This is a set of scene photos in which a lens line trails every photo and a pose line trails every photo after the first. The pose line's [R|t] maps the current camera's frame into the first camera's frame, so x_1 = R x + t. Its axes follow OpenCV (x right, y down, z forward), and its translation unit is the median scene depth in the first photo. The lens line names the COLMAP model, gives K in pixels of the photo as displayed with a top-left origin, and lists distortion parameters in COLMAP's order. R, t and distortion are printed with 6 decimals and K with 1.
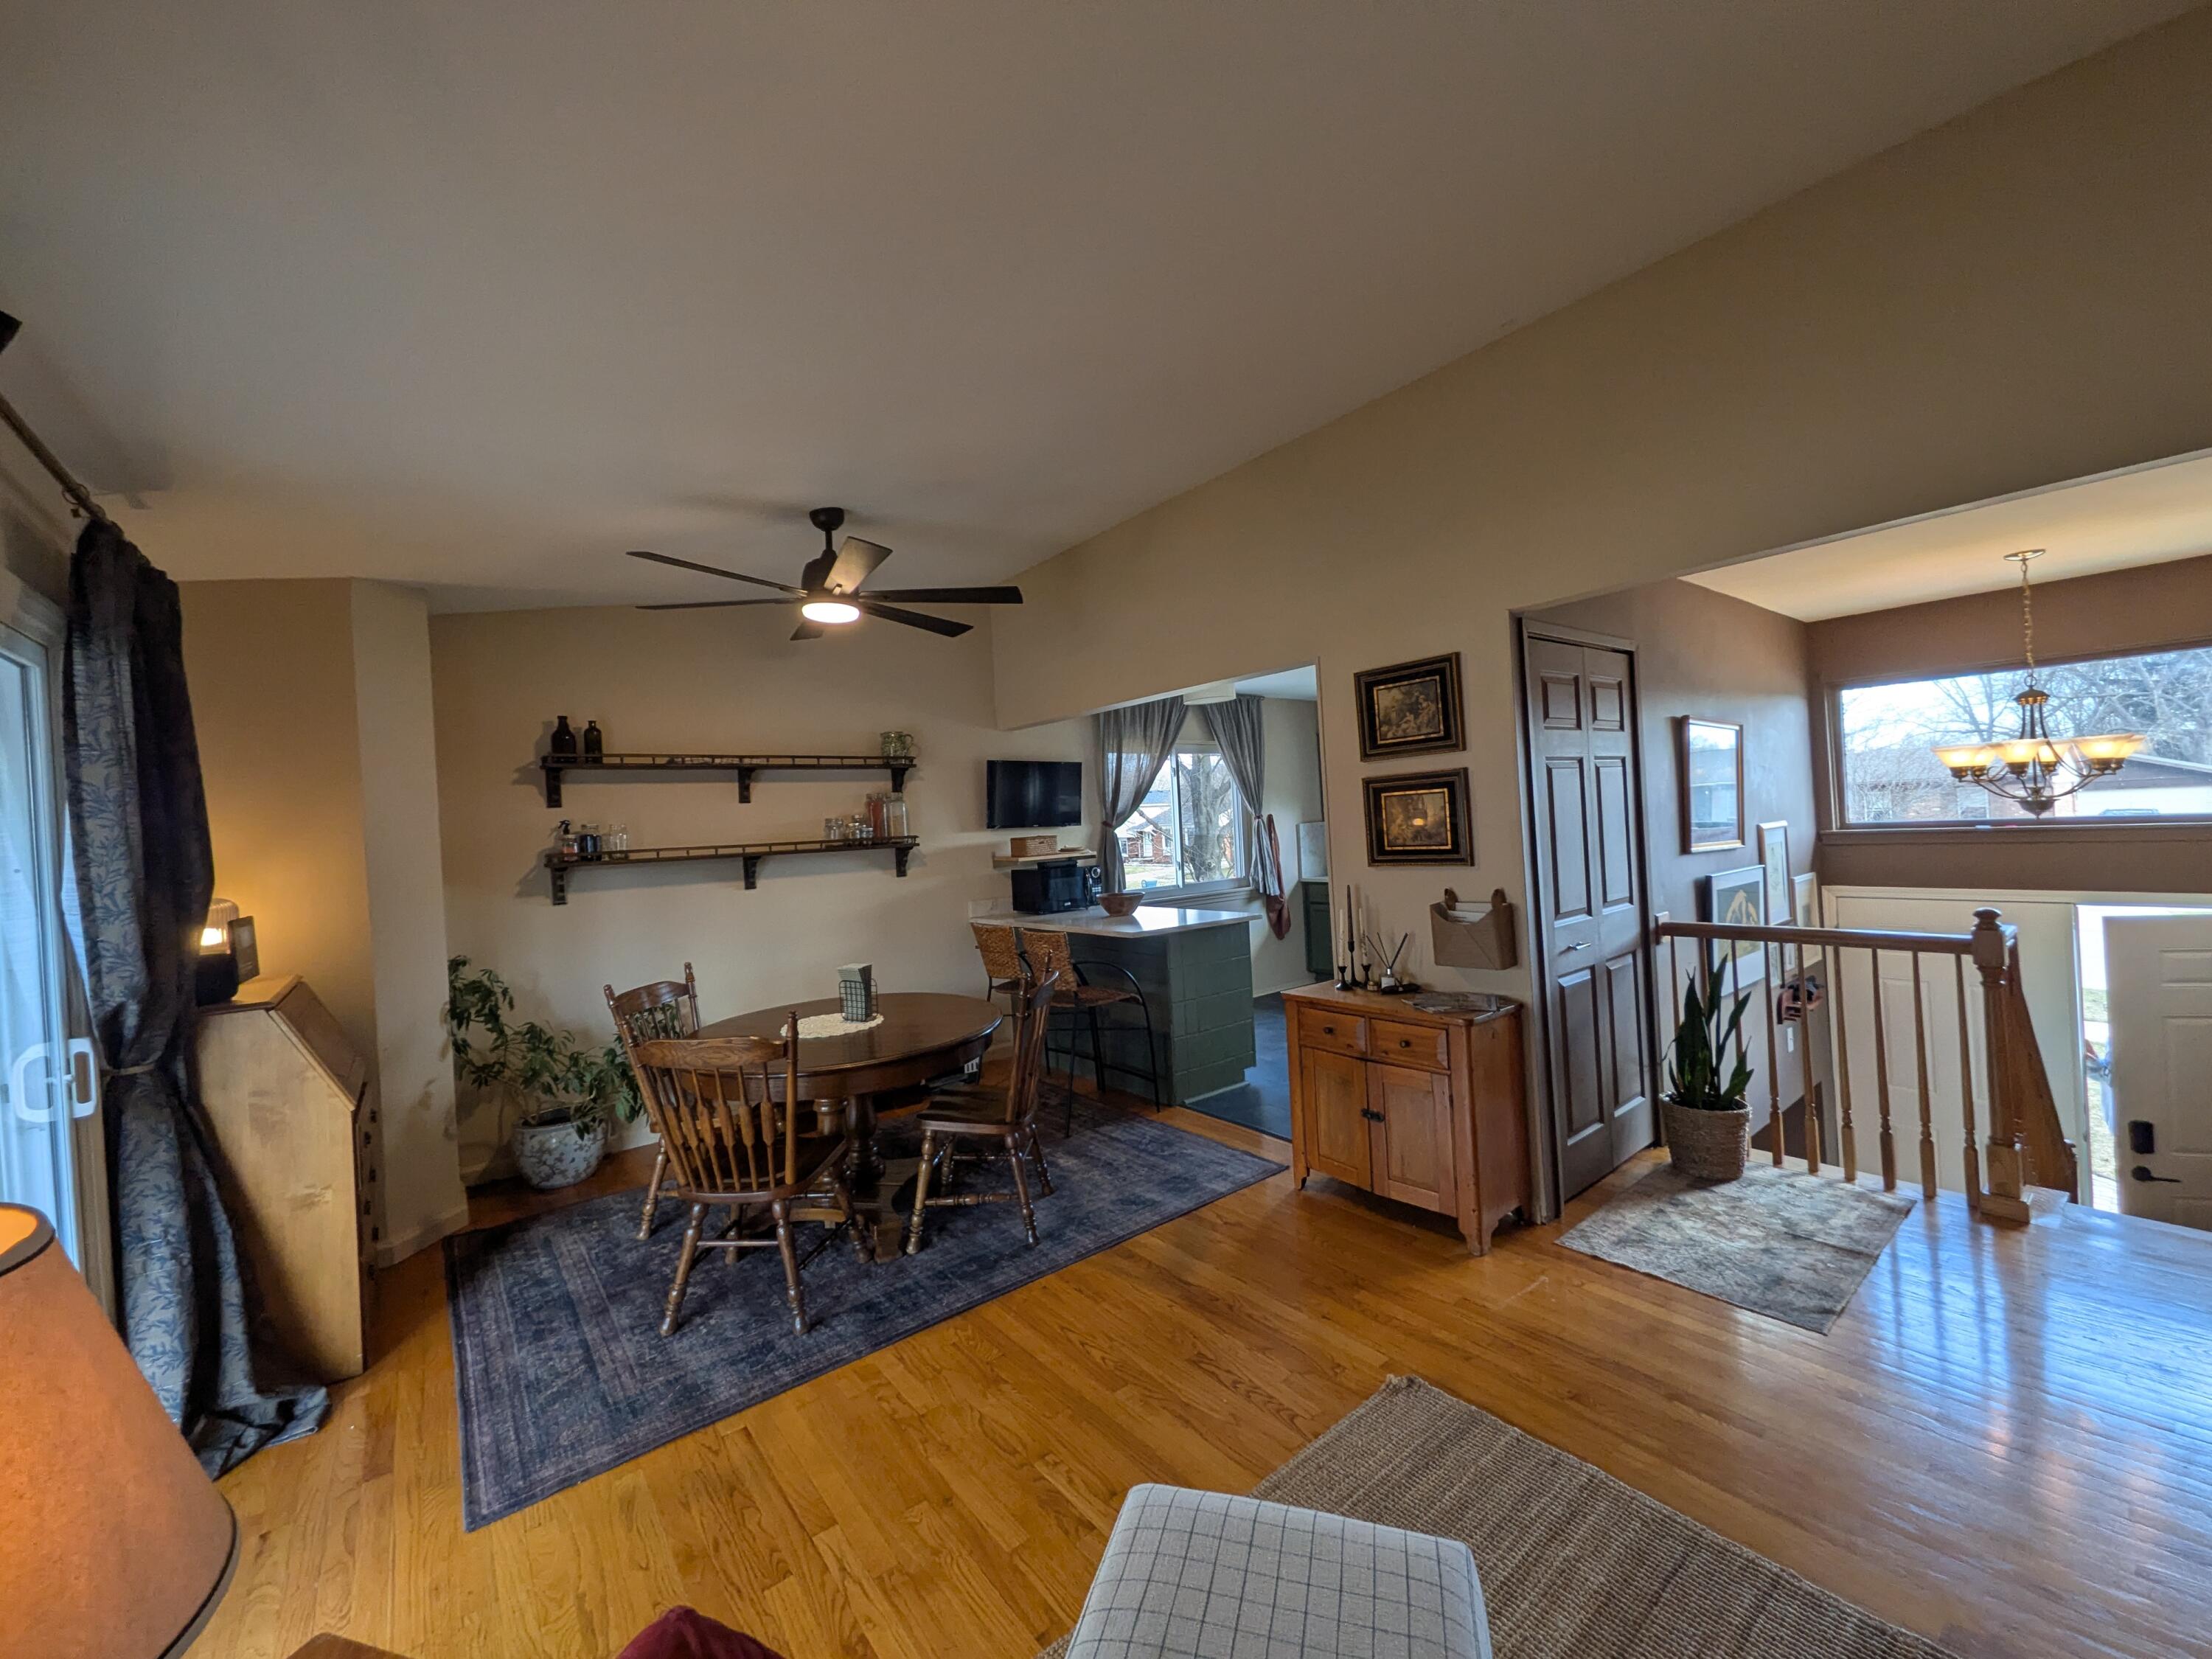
lens RADIAL K [[872.4, 0, 1104.1], [0, 872.4, 831.5], [0, 0, 1]] dist [0.004221, 0.000673]
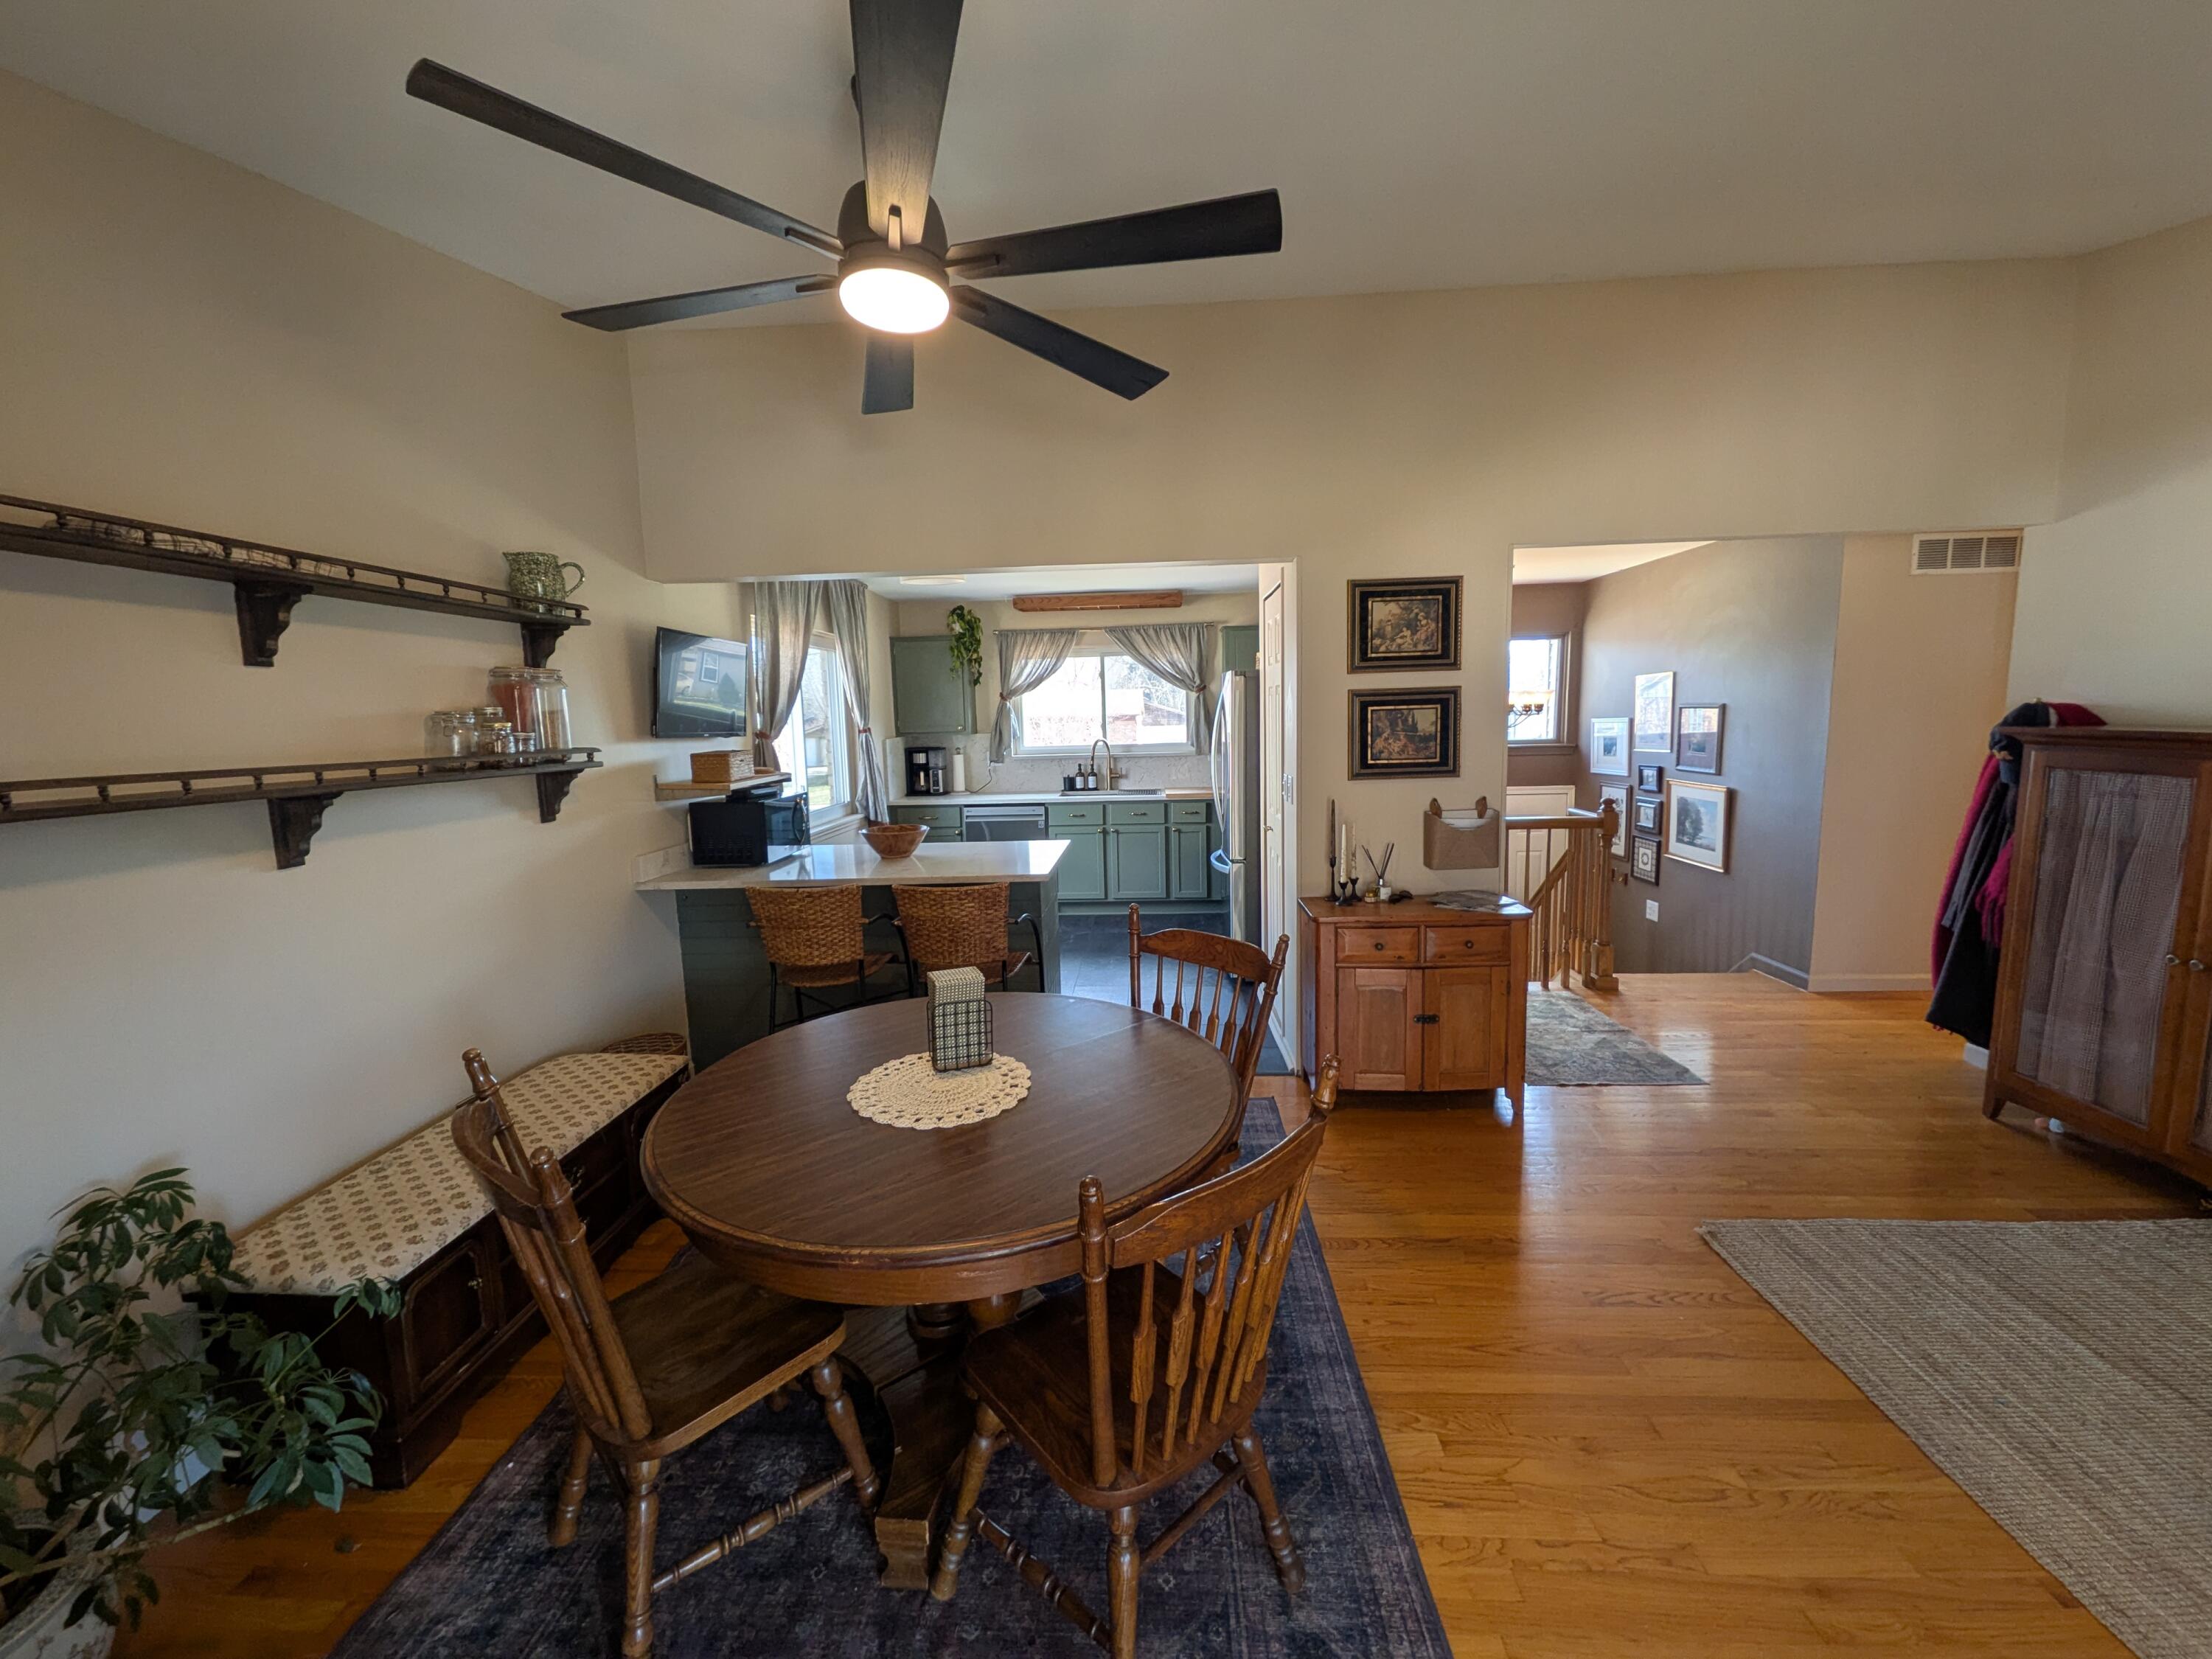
lens RADIAL K [[872.4, 0, 1104.4], [0, 872.4, 827.3], [0, 0, 1]] dist [0.004221, 0.000673]
pose [[0.654755, -0.059734, 0.753477, -0.639620], [-0.003387, 0.996630, 0.081954, 0.012836], [-0.755834, -0.056212, 0.652346, 0.563648]]
